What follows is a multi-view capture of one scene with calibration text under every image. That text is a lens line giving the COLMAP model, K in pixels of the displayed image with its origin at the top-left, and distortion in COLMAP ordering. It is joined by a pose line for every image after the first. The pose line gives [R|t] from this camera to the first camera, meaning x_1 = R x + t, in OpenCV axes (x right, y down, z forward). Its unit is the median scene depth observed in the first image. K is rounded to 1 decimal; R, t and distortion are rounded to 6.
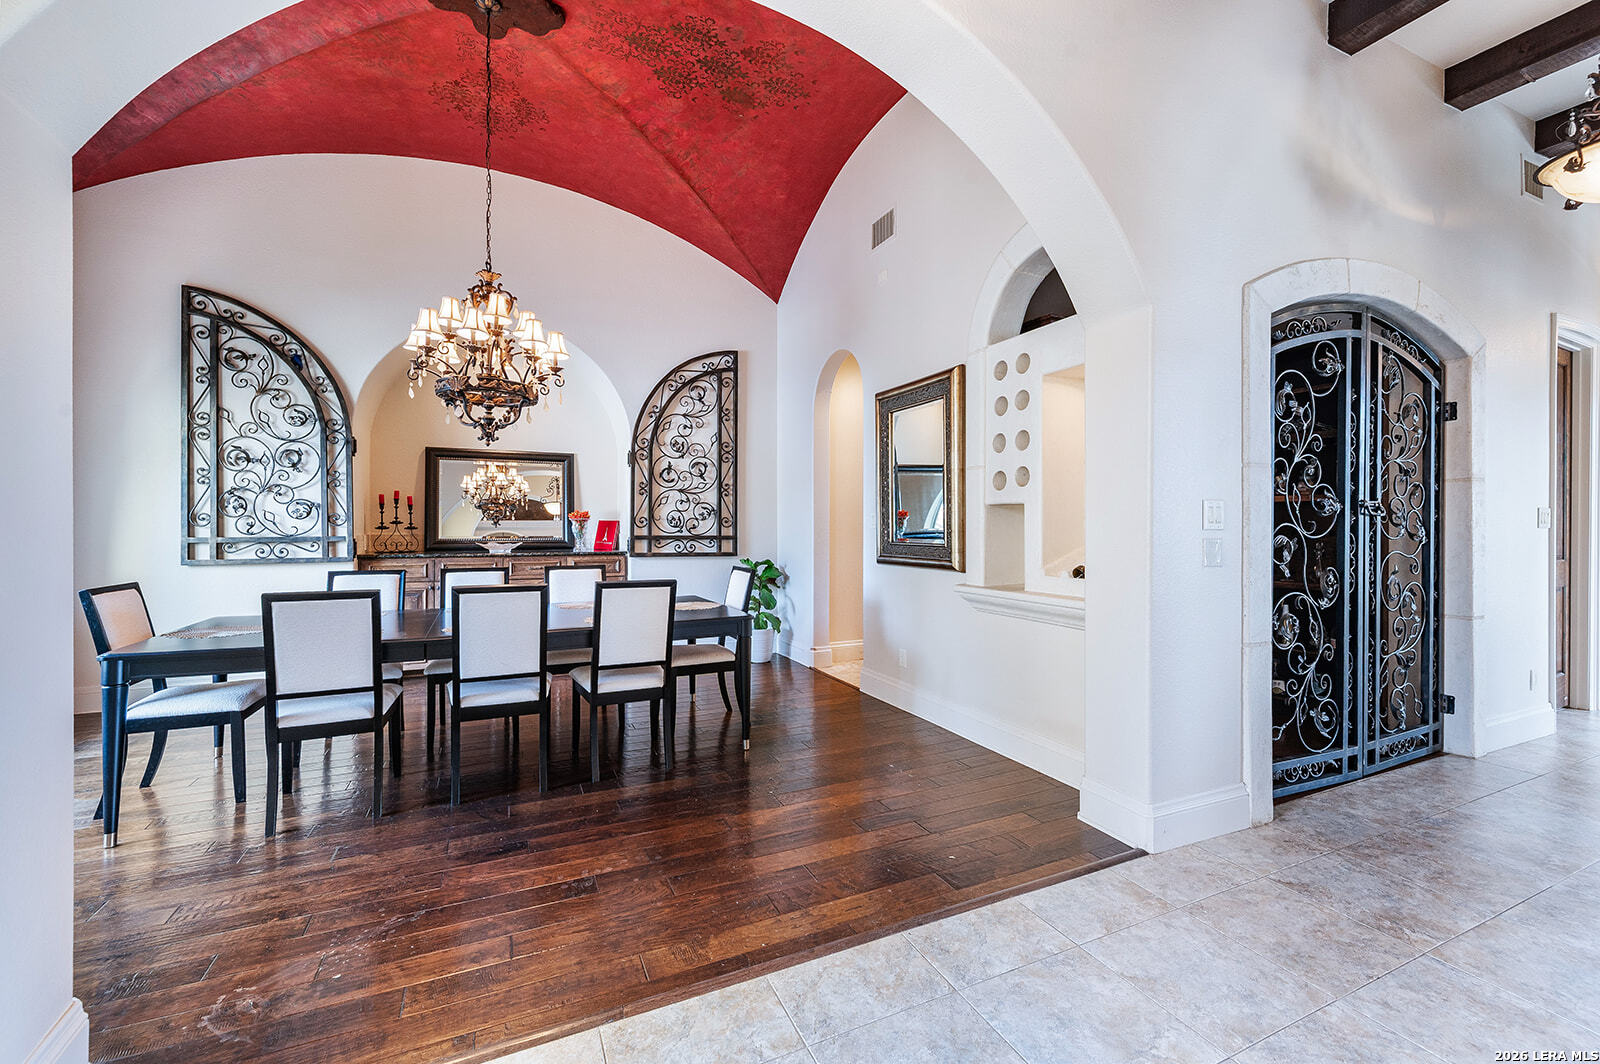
lens RADIAL K [[662.0, 0, 800.9], [0, 662.0, 528.0], [0, 0, 1]] dist [-0.000672, -0.001444]
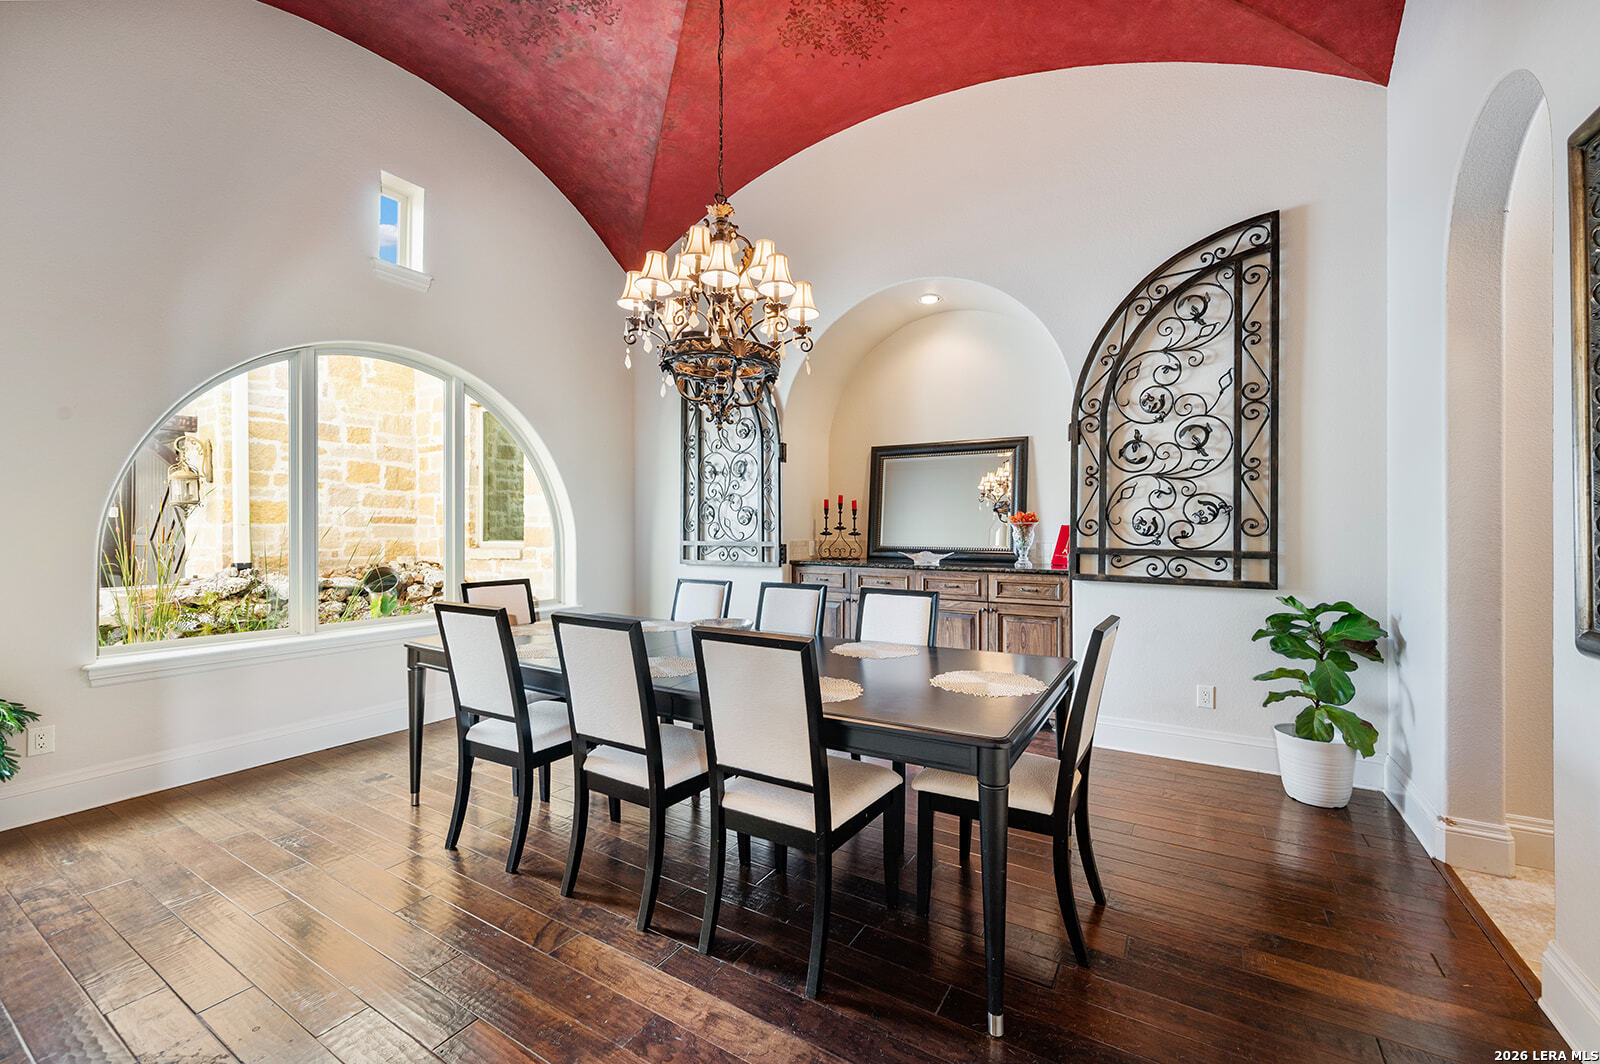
lens RADIAL K [[648.0, 0, 800.6], [0, 648.0, 526.9], [0, 0, 1]] dist [-0.004217, 0.000438]
pose [[0.557719, -0.002676, -0.830026, 0.127123], [-0.005746, 0.999958, -0.007085, -0.003079], [0.830010, 0.008721, 0.557680, 0.391898]]
